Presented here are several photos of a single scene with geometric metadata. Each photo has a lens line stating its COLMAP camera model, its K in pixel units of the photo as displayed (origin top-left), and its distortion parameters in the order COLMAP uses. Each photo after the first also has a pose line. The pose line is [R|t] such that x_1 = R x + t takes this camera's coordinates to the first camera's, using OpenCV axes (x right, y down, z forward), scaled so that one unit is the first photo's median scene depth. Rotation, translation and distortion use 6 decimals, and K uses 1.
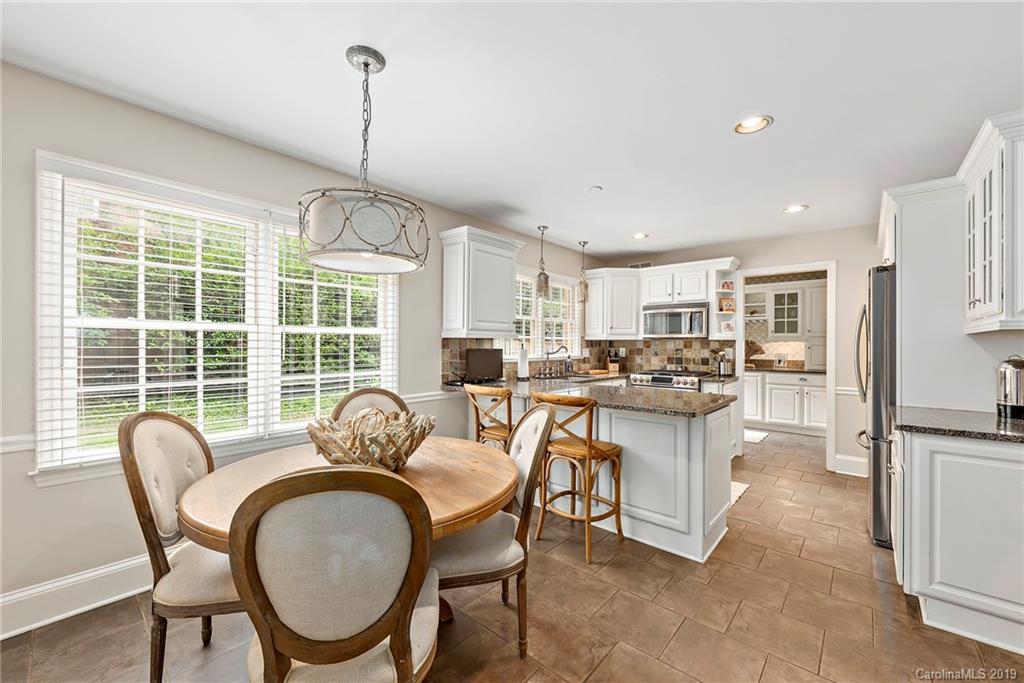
lens RADIAL K [[398.5, 0, 522.2], [0, 398.5, 342.6], [0, 0, 1]] dist [-0.004460, -0.000591]
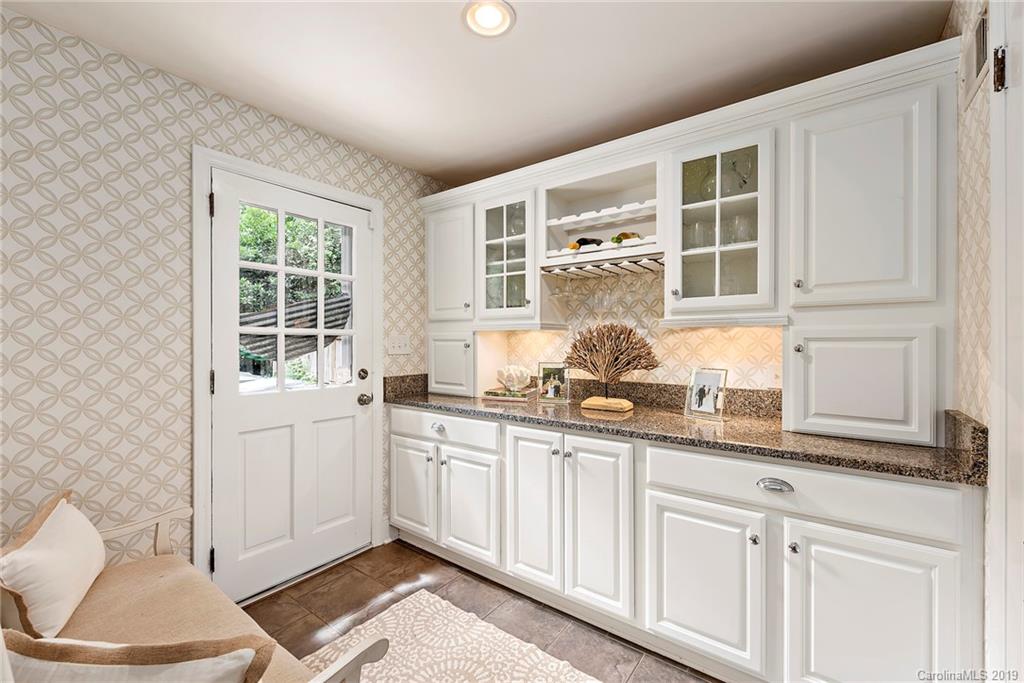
lens RADIAL K [[435.6, 0, 515.0], [0, 435.6, 345.6], [0, 0, 1]] dist [-0.002546, -0.000156]
pose [[0.996133, -0.006070, 0.087645, 0.489047], [0.005513, 0.999963, 0.006593, 0.008027], [-0.087681, -0.006084, 0.996130, 0.699908]]
